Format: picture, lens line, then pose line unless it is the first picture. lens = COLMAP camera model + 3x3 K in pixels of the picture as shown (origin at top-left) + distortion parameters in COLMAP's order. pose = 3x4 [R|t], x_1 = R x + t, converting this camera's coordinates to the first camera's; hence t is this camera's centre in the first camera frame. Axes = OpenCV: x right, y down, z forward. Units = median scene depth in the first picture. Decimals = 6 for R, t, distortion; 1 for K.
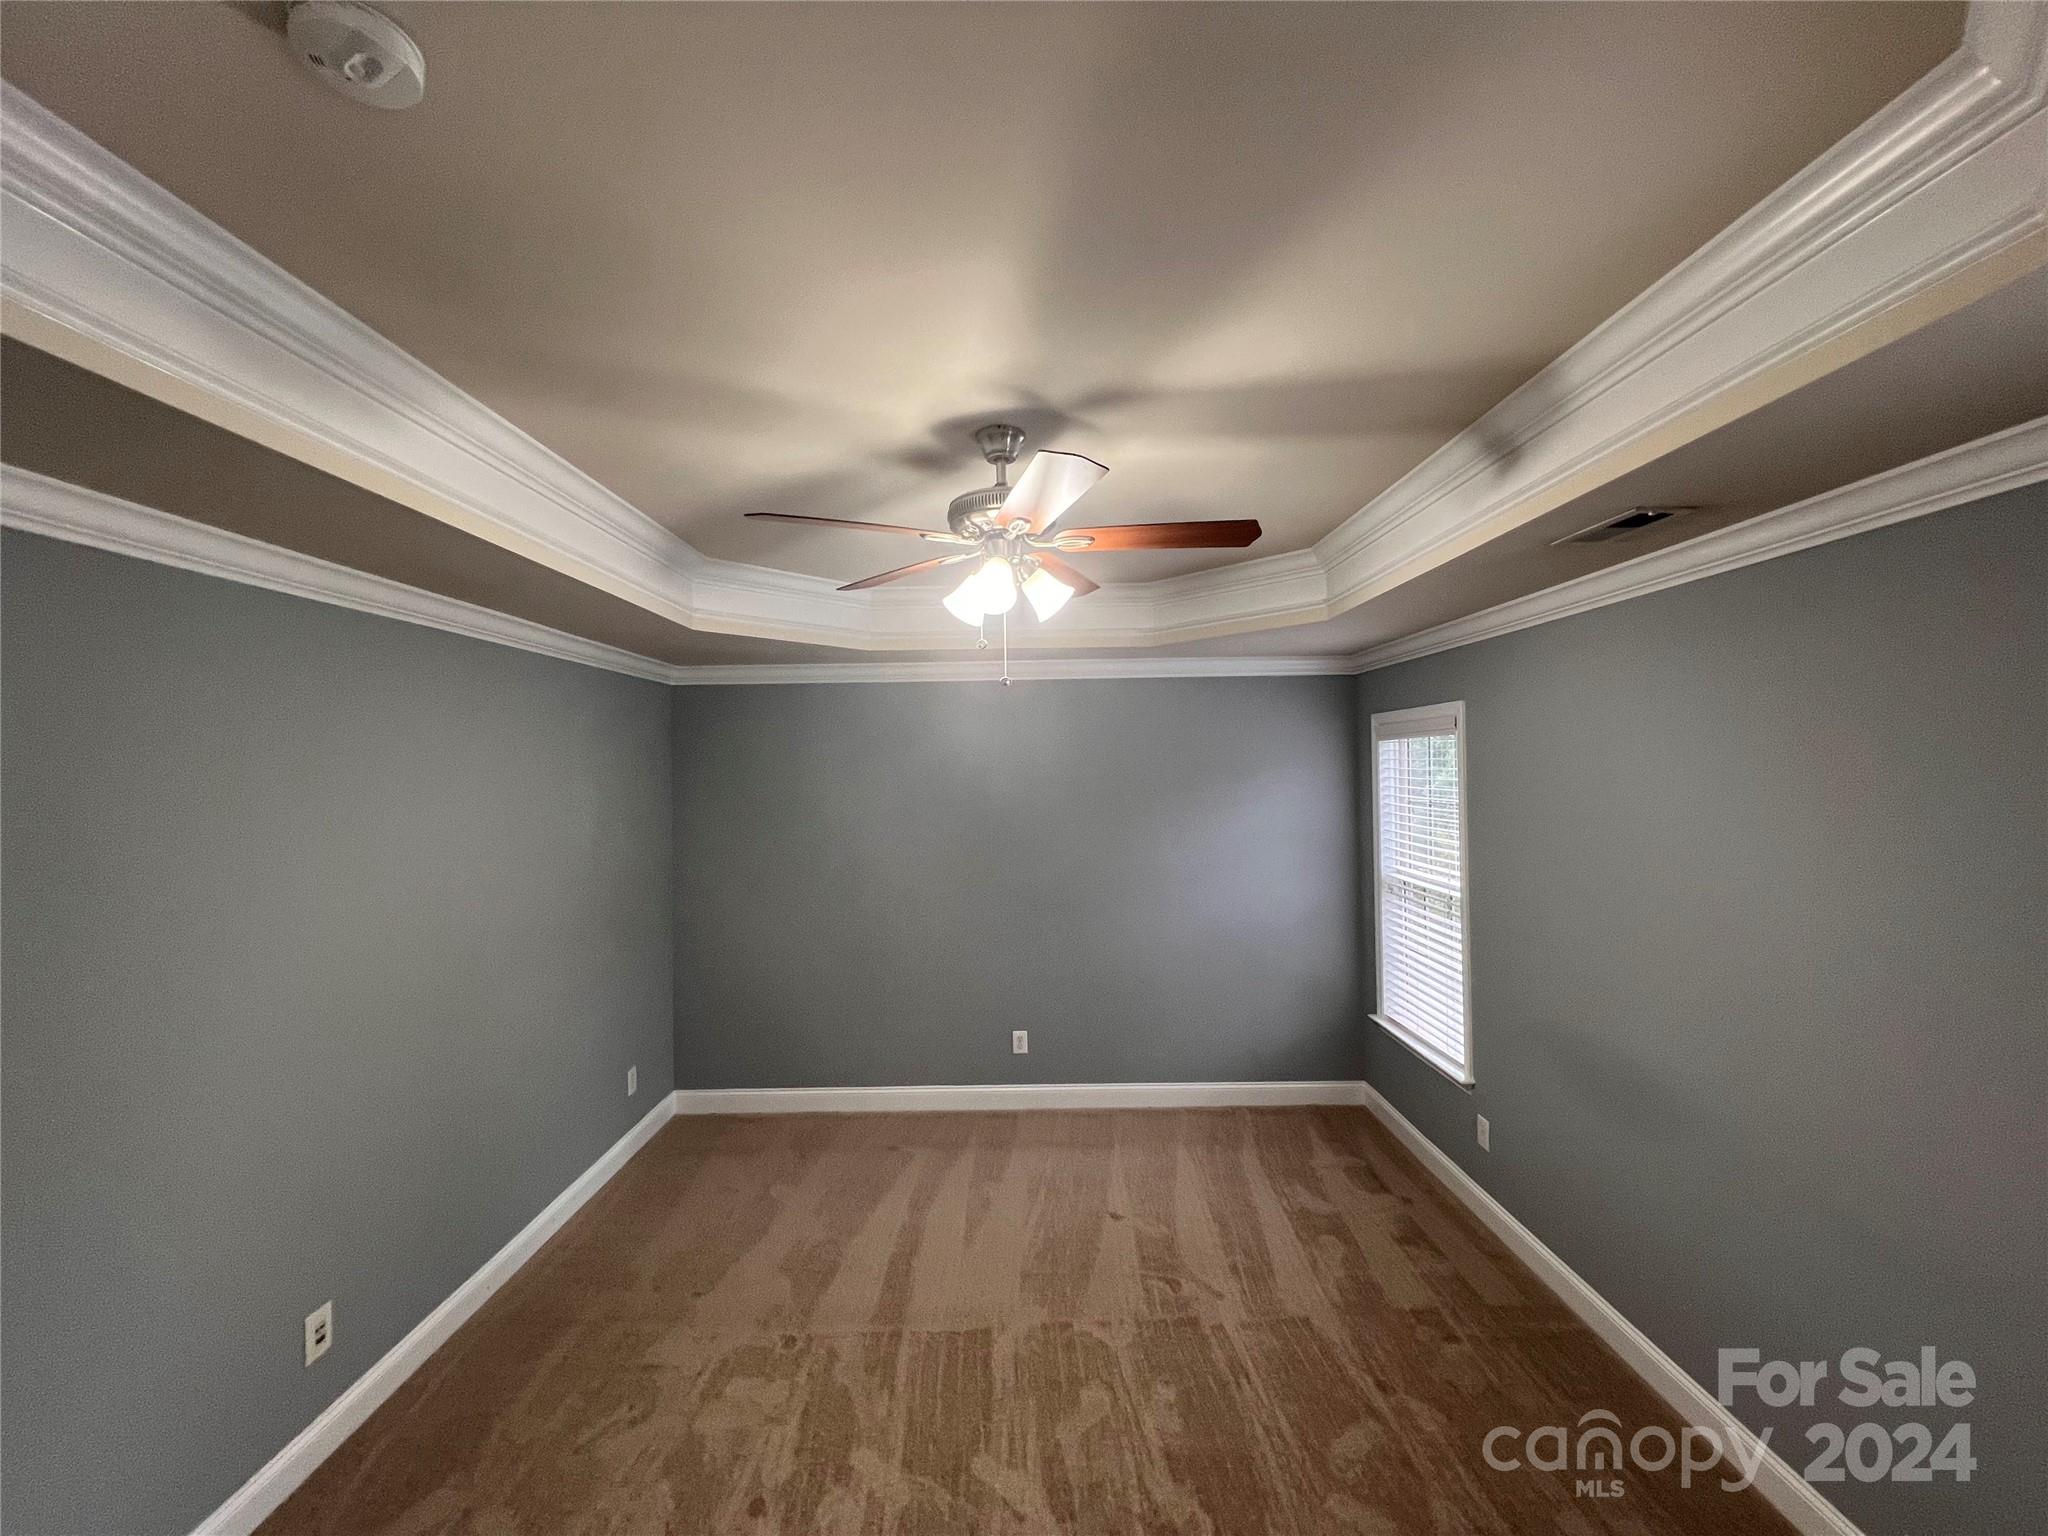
lens RADIAL K [[821.7, 0, 1019.1], [0, 821.7, 762.3], [0, 0, 1]] dist [-0.000469, 0.000350]
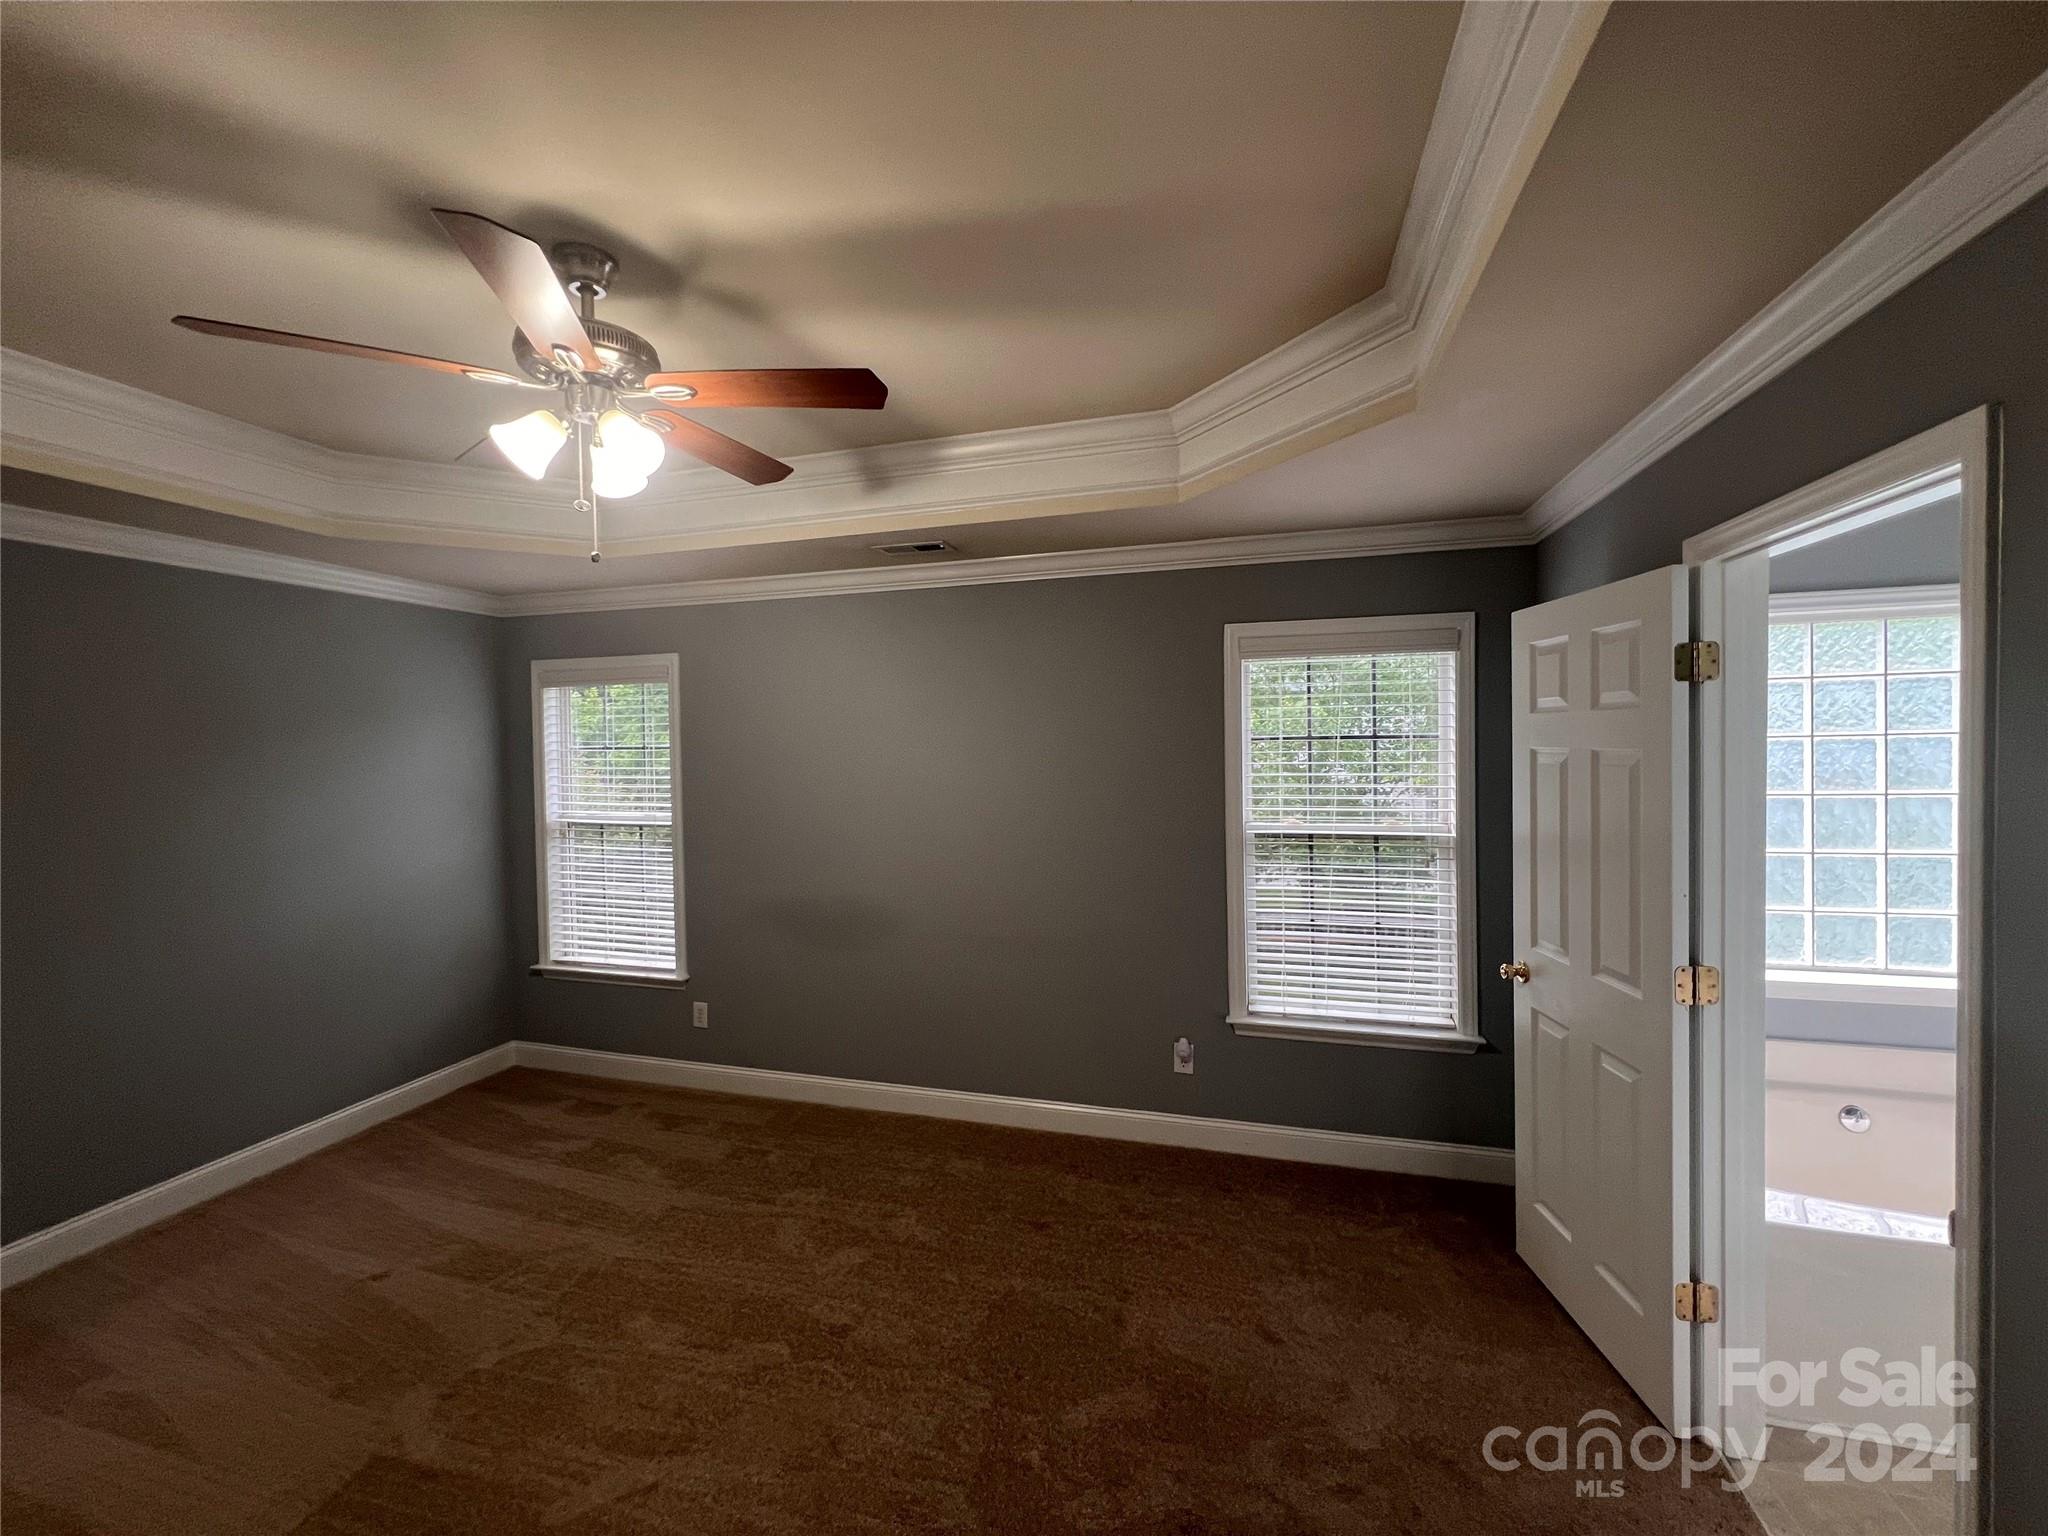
lens RADIAL K [[821.7, 0, 1019.1], [0, 821.7, 762.3], [0, 0, 1]] dist [-0.000469, 0.000350]
pose [[0.269758, -0.011011, 0.962865, -0.454758], [0.000822, 0.999937, 0.011204, 0.066603], [-0.962928, -0.002231, 0.269750, 0.221926]]
